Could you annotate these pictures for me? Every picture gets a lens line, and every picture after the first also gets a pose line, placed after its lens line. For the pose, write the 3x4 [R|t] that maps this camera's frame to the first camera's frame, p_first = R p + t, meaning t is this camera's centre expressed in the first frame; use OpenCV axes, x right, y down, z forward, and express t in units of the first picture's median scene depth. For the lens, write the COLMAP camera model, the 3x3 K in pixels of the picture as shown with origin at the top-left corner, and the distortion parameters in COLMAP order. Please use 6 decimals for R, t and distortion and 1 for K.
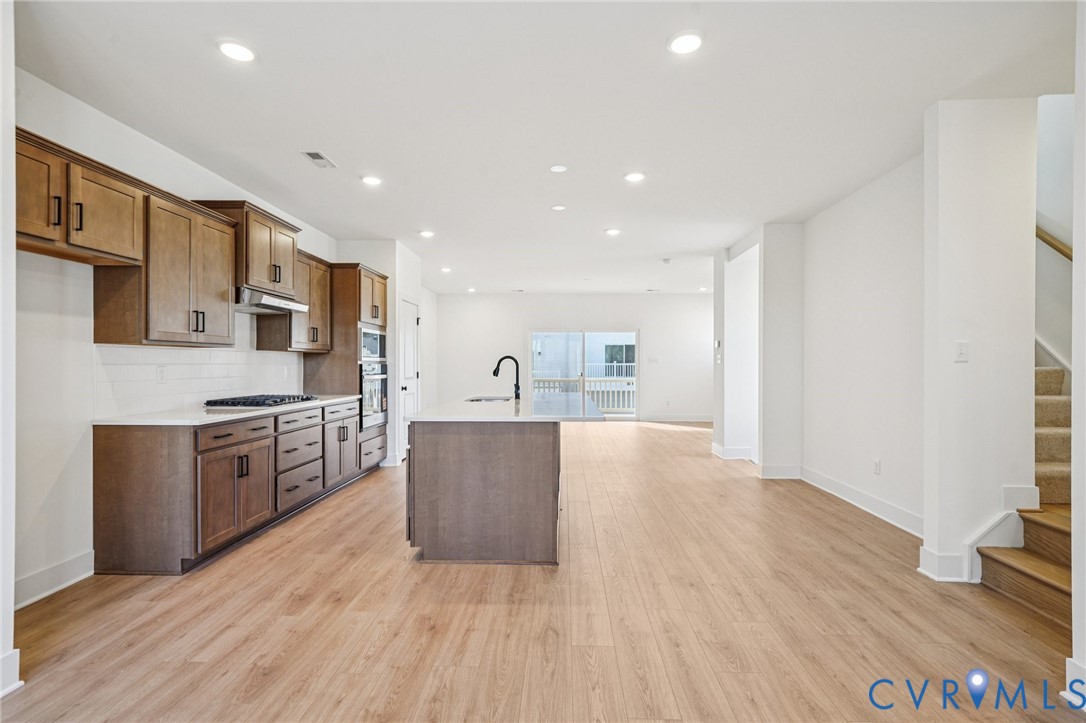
lens RADIAL K [[508.4, 0, 543.0], [0, 508.4, 361.5], [0, 0, 1]] dist [0.002661, 0.000731]
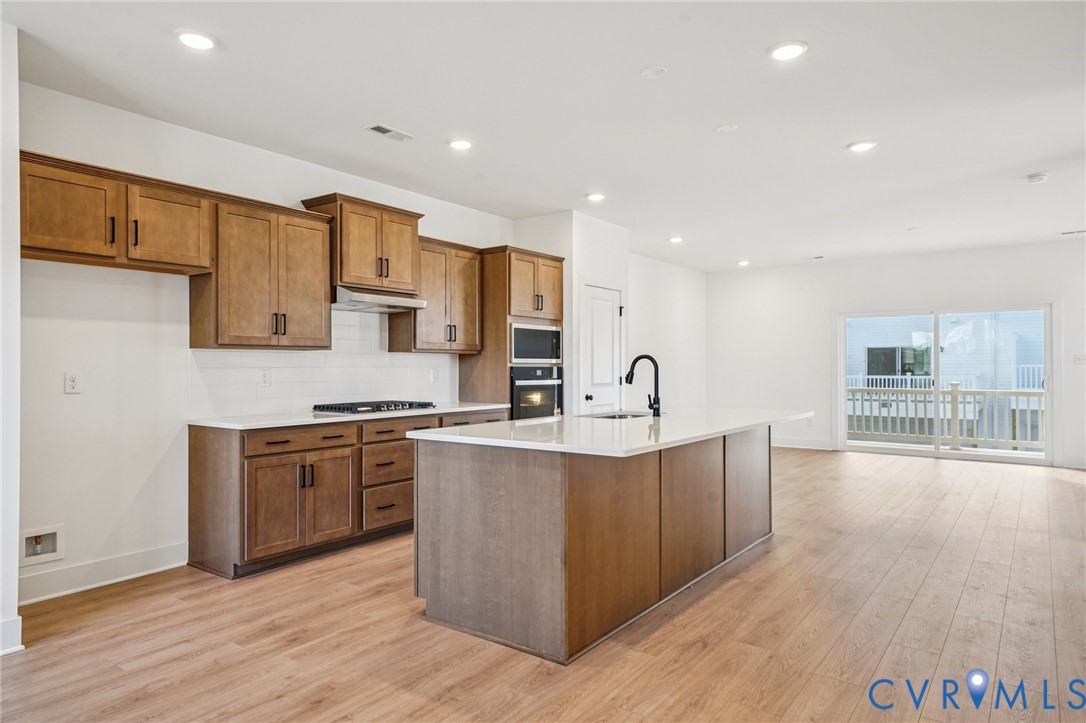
lens RADIAL K [[650.9, 0, 543.0], [0, 650.9, 361.5], [0, 0, 1]] dist [0.026688, 0.000097]
pose [[0.827501, -0.007040, -0.561420, 0.436845], [0.005815, 0.999975, -0.003968, 0.001485], [0.561434, 0.000019, 0.827522, 0.236944]]
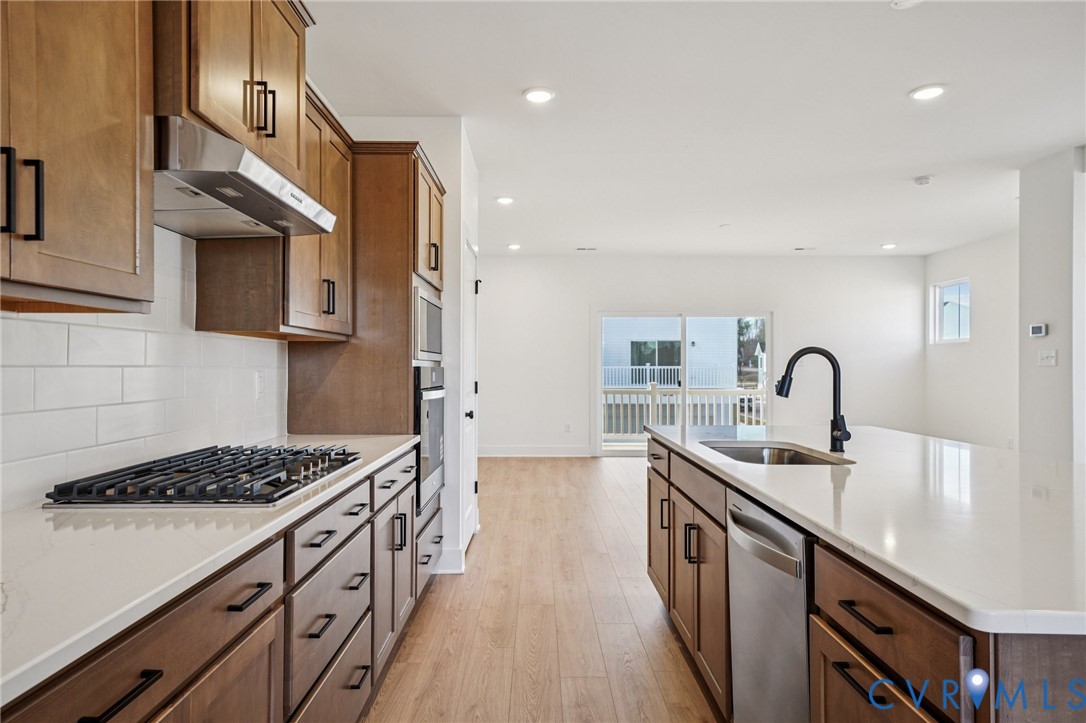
lens RADIAL K [[651.3, 0, 543.0], [0, 651.3, 361.5], [0, 0, 1]] dist [0.031572, 0.000269]
pose [[0.999263, 0.001065, 0.038376, -0.420176], [-0.000926, 0.999993, -0.003651, 0.003823], [-0.038379, 0.003613, 0.999257, 0.647186]]
